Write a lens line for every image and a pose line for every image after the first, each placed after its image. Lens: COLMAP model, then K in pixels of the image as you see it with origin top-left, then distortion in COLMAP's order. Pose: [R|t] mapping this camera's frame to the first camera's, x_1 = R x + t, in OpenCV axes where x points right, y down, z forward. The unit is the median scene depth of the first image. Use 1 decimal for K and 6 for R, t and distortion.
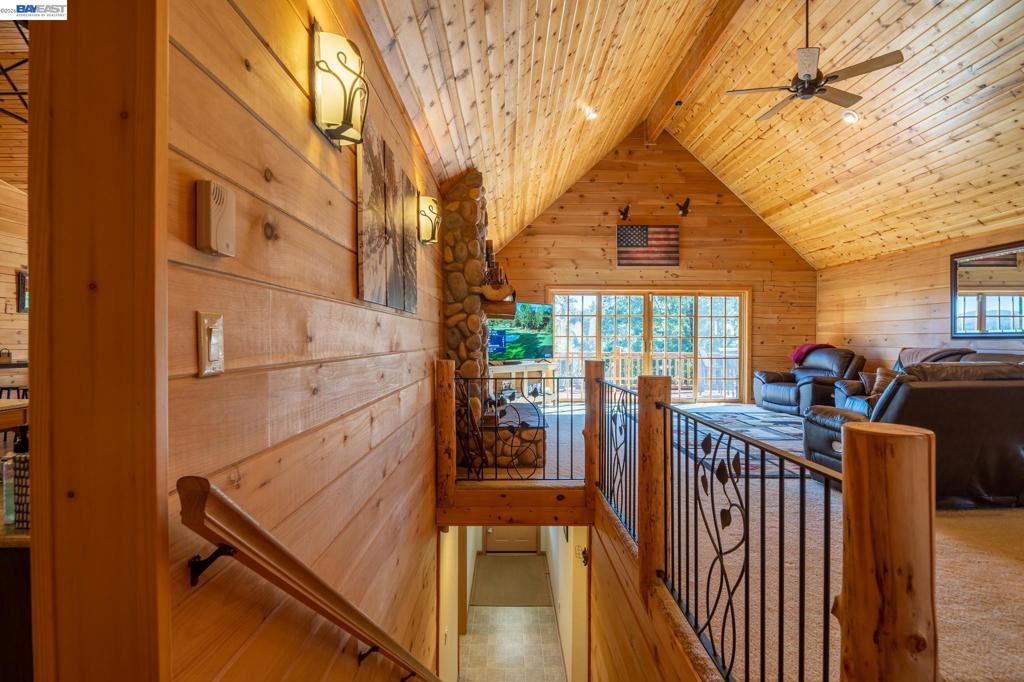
lens RADIAL K [[489.9, 0, 522.2], [0, 489.9, 338.1], [0, 0, 1]] dist [-0.010842, -0.001956]
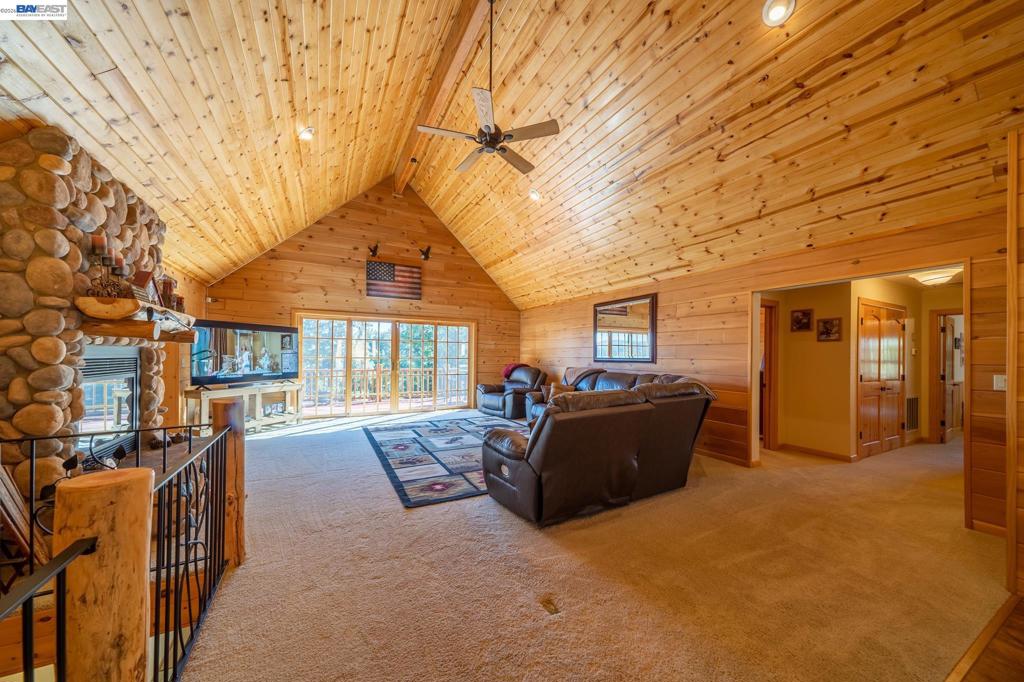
lens RADIAL K [[352.6, 0, 511.1], [0, 352.6, 351.6], [0, 0, 1]] dist [0.008020, -0.000946]
pose [[0.885766, 0.009141, 0.464042, 0.134450], [-0.005842, 0.999946, -0.008547, -0.014839], [-0.464095, 0.004860, 0.885772, 0.136995]]
